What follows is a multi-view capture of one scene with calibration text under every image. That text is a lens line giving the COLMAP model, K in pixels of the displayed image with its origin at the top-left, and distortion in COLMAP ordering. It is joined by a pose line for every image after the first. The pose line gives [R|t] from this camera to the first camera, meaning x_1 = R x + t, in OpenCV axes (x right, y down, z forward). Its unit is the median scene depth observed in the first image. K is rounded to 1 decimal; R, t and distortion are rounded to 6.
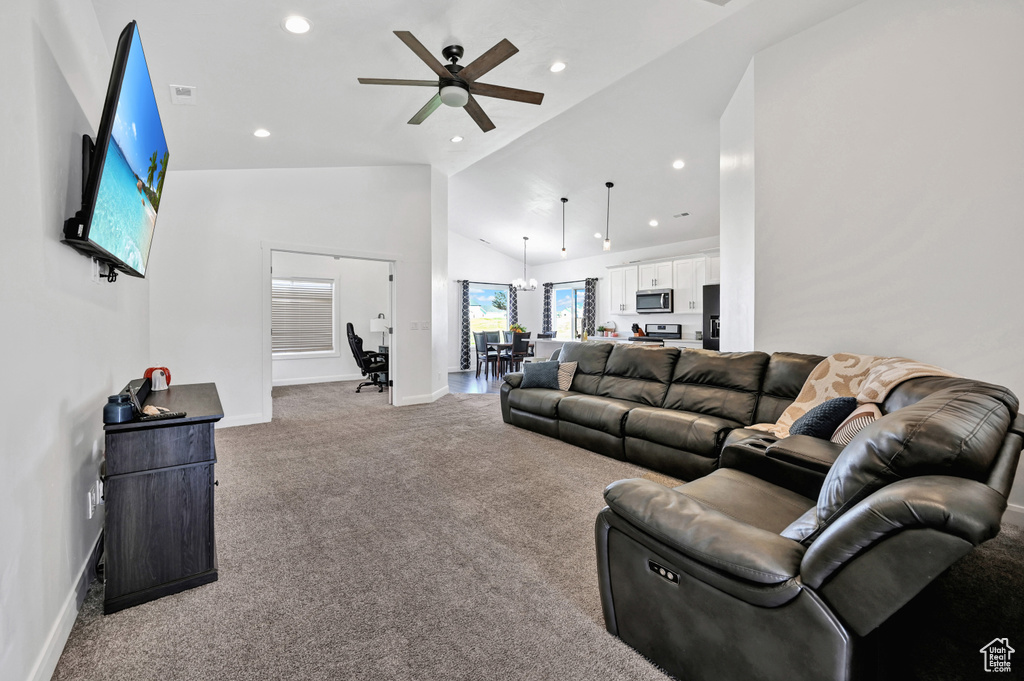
lens RADIAL K [[417.1, 0, 512.2], [0, 417.1, 325.6], [0, 0, 1]] dist [0.000197, -0.000068]
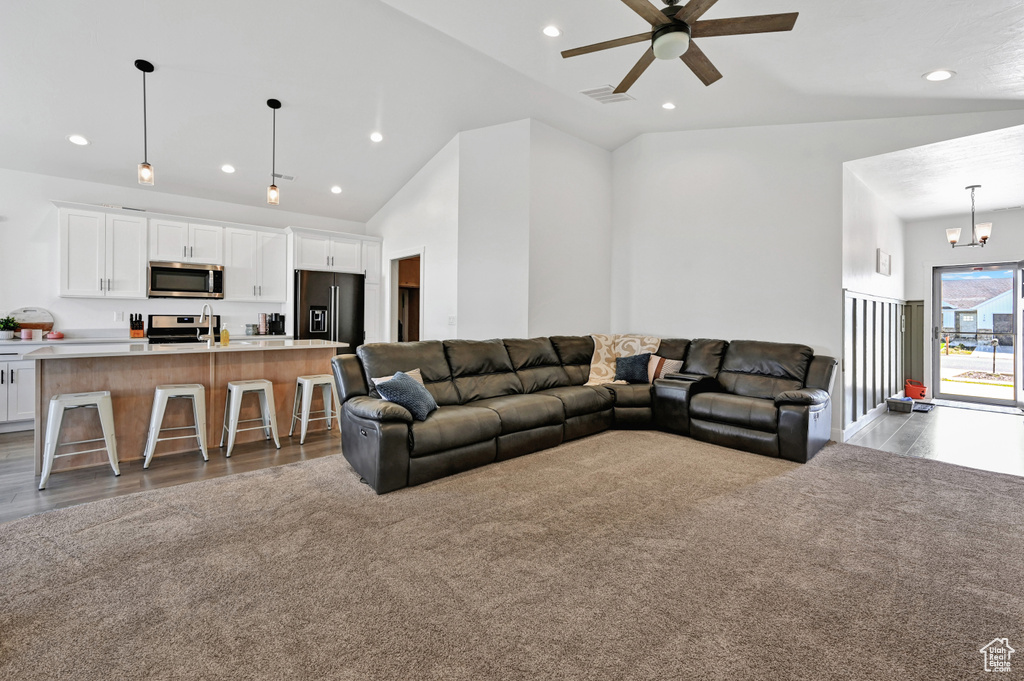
lens RADIAL K [[439.1, 0, 511.6], [0, 439.1, 318.0], [0, 0, 1]] dist [-0.000160, -0.000042]
pose [[-0.070359, -0.009399, 0.997477, -0.377906], [-0.002392, 0.999954, 0.009253, -0.006597], [-0.997519, -0.001735, -0.070379, 0.529445]]
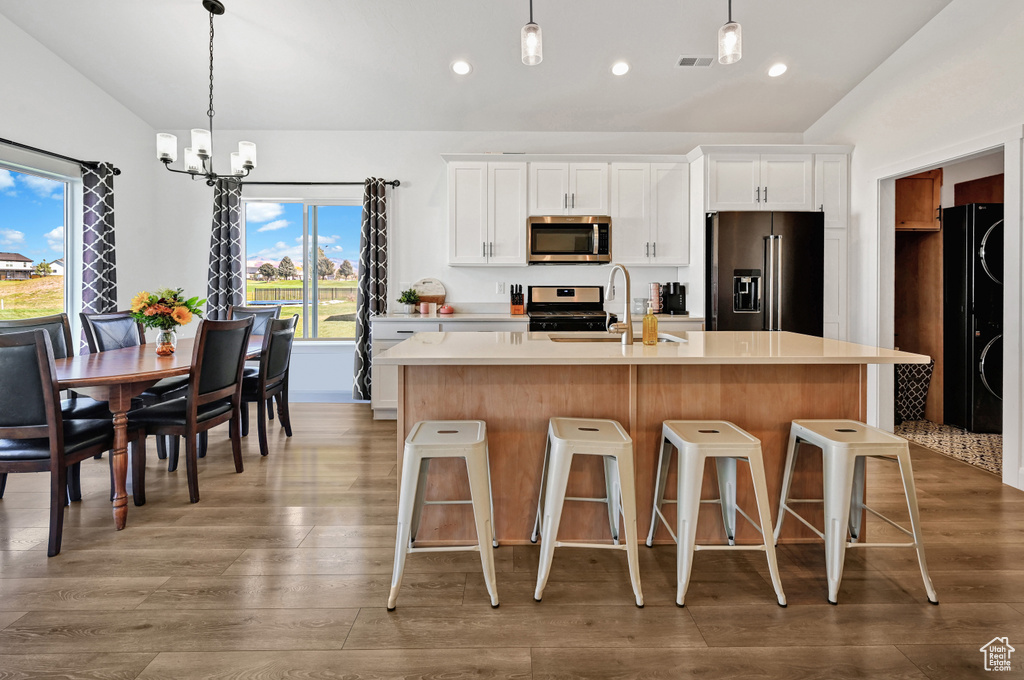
lens RADIAL K [[451.9, 0, 516.5], [0, 451.9, 287.6], [0, 0, 1]] dist [0.000593, 0.000048]
pose [[0.588662, -0.010656, 0.808309, -0.122740], [0.007827, 0.999941, 0.007483, -0.006091], [-0.808341, 0.001922, 0.588711, 0.723043]]
